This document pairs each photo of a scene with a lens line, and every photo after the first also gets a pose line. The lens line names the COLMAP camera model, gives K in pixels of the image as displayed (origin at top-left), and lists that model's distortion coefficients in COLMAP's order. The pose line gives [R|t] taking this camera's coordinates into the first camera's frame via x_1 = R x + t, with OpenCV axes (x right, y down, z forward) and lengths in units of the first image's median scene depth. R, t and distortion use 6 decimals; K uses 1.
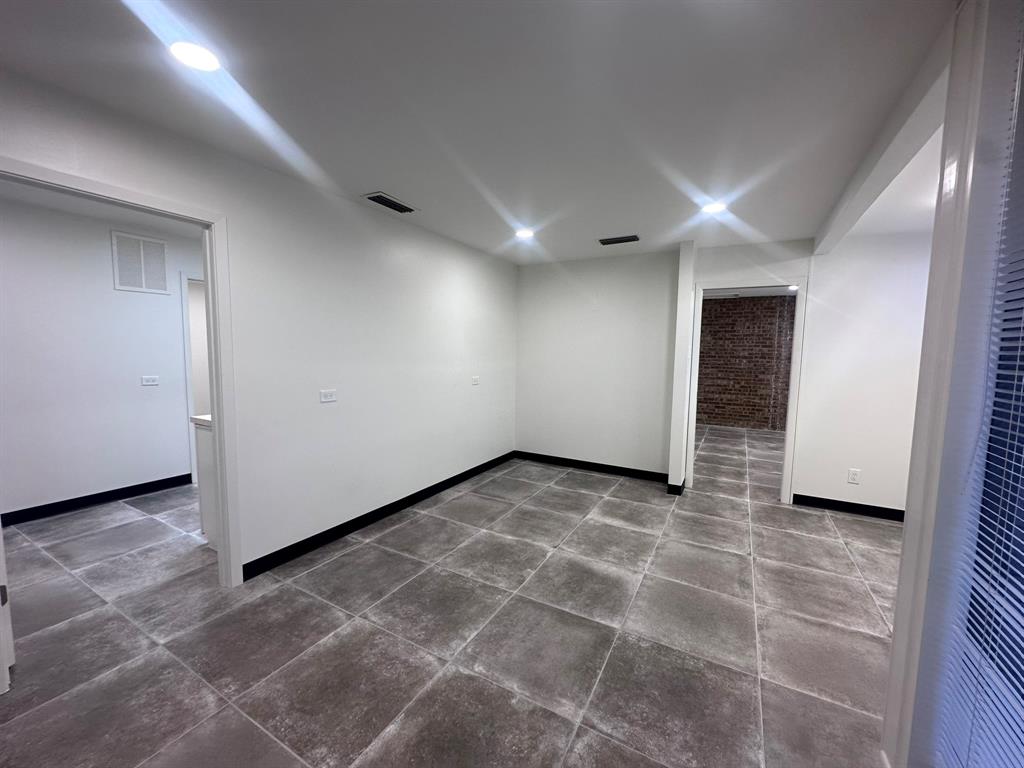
lens RADIAL K [[409.7, 0, 513.2], [0, 409.7, 384.9], [0, 0, 1]] dist [-0.004434, 0.000839]
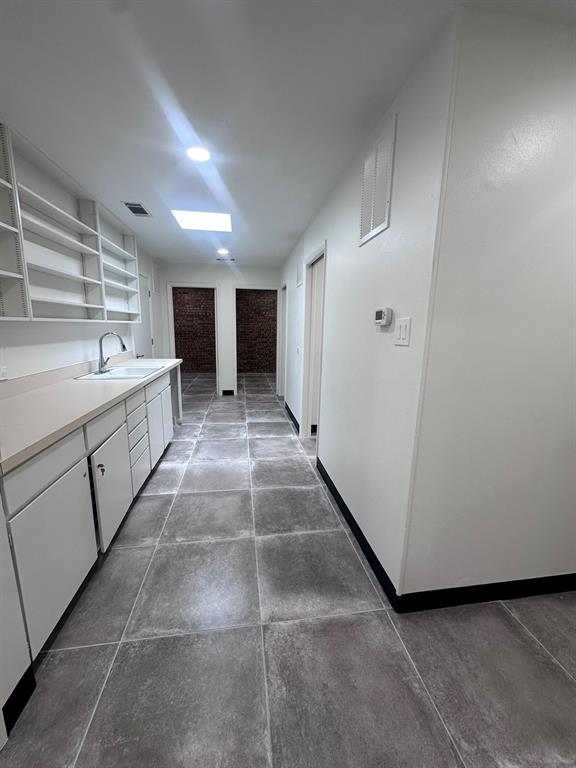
lens RADIAL K [[307.3, 0, 288.0], [0, 307.3, 384.0], [0, 0, 1]] dist [-0.004434, 0.000839]
pose [[-0.788363, 0.083124, -0.609569, -0.284889], [-0.087127, 0.965758, 0.244378, -0.208152], [0.609010, 0.245769, -0.754125, 2.445183]]
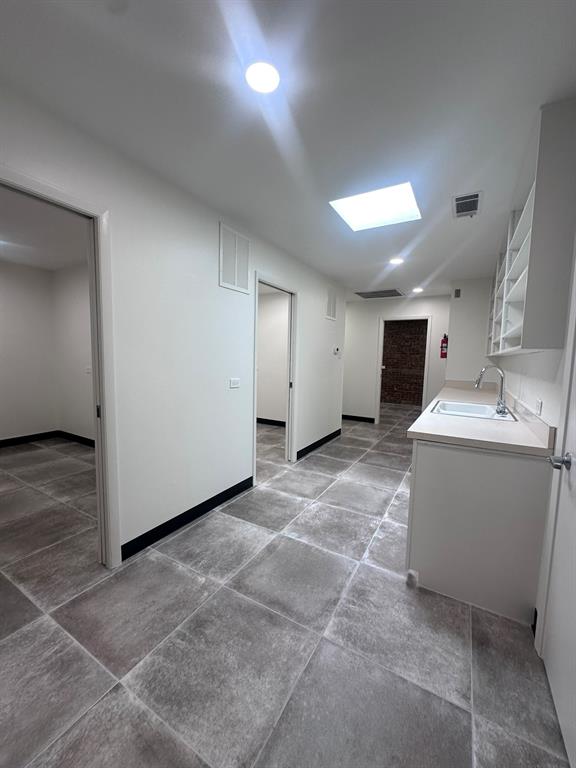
lens RADIAL K [[307.3, 0, 288.0], [0, 307.3, 384.0], [0, 0, 1]] dist [-0.004434, 0.000839]
pose [[0.999828, 0.011089, -0.014840, -1.023974], [-0.011095, 0.999938, -0.000267, -0.012549], [0.014836, 0.000432, 0.999890, 0.377322]]
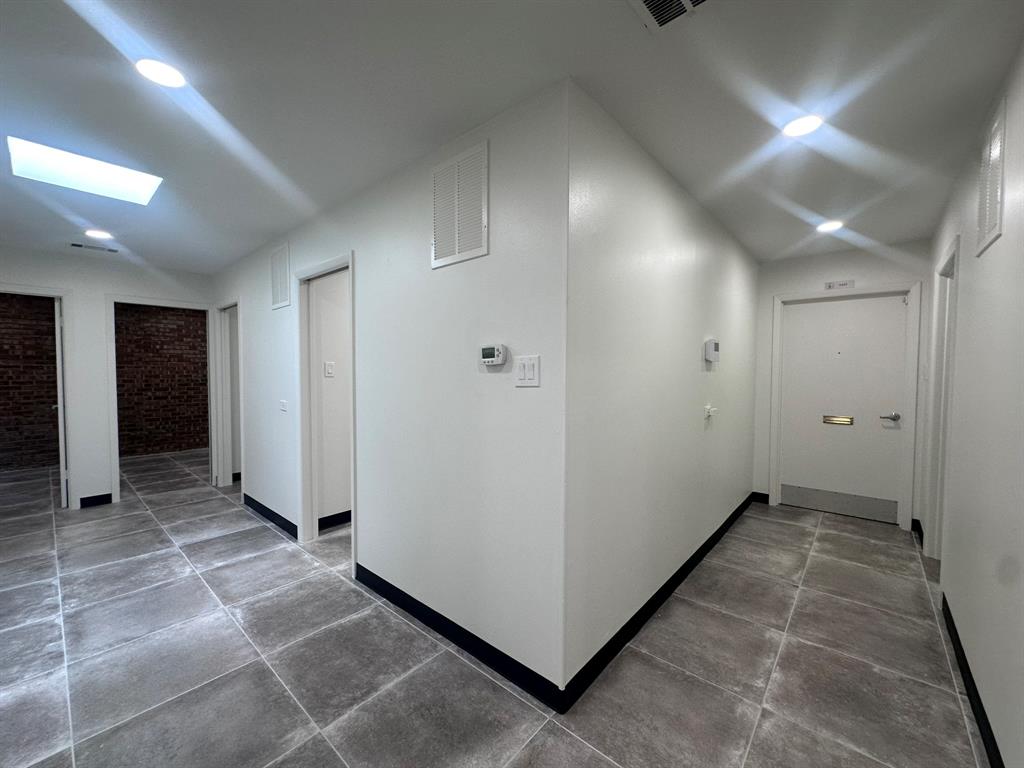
lens RADIAL K [[409.7, 0, 513.2], [0, 409.7, 384.9], [0, 0, 1]] dist [-0.004434, 0.000839]
pose [[-0.203171, 0.018555, -0.978967, -0.159998], [-0.093984, 0.994834, 0.038361, -0.185136], [0.974622, 0.099802, -0.200378, 2.258285]]
